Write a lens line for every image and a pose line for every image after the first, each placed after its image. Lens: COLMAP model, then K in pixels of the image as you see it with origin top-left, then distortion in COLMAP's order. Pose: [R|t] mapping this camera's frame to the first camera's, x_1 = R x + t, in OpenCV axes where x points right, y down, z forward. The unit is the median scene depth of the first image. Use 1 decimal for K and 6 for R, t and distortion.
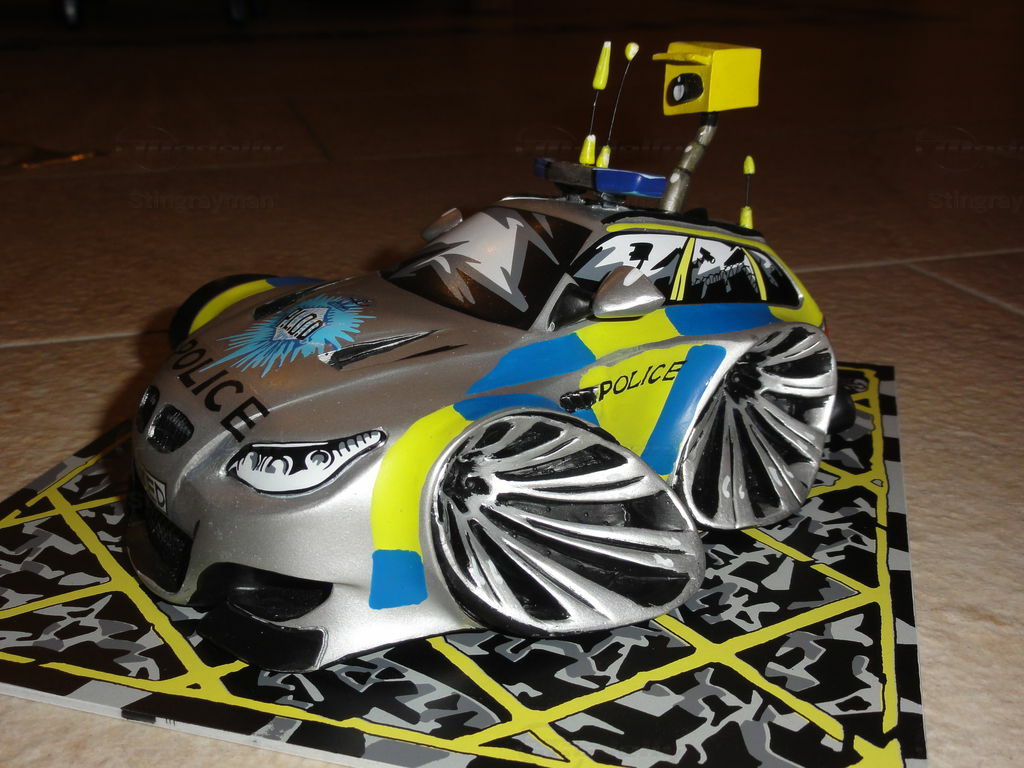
lens RADIAL K [[1086.2, 0, 512.0], [0, 1086.2, 384.0], [0, 0, 1]] dist [-0.022392, 0.029014]
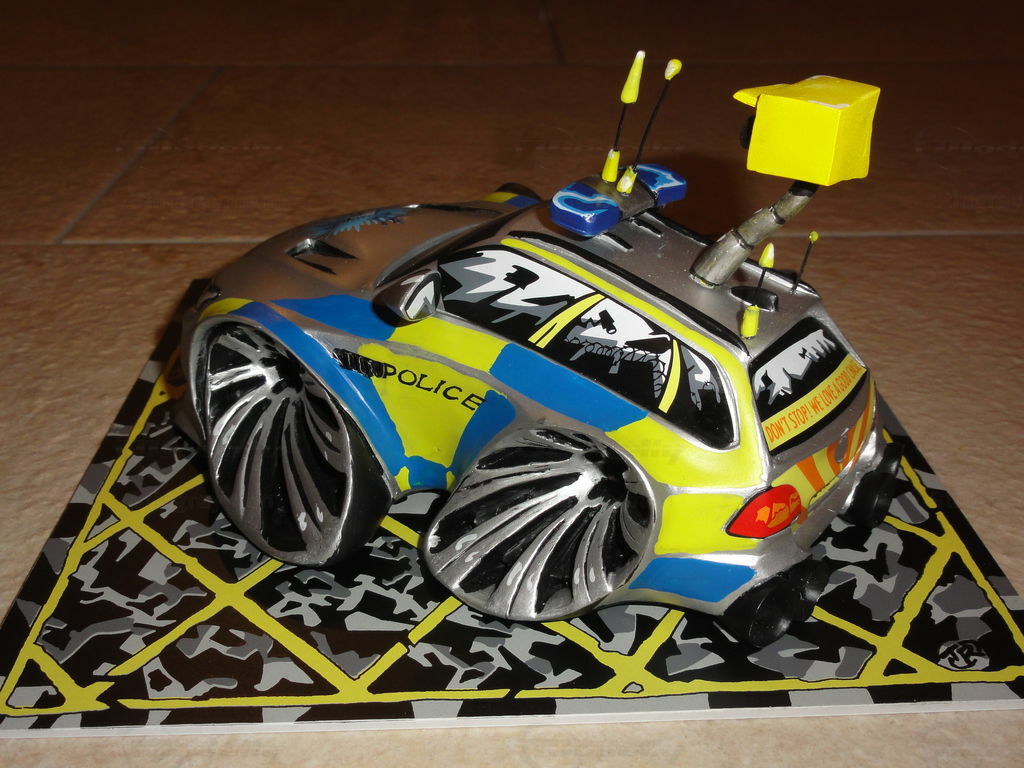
lens RADIAL K [[1063.3, 0, 512.0], [0, 1063.3, 384.0], [0, 0, 1]] dist [-0.039186, 0.018159]
pose [[0.331511, 0.458820, -0.824369, 1.055203], [-0.364629, 0.868193, 0.336580, -0.402615], [0.870141, 0.189009, 0.455115, 0.697161]]
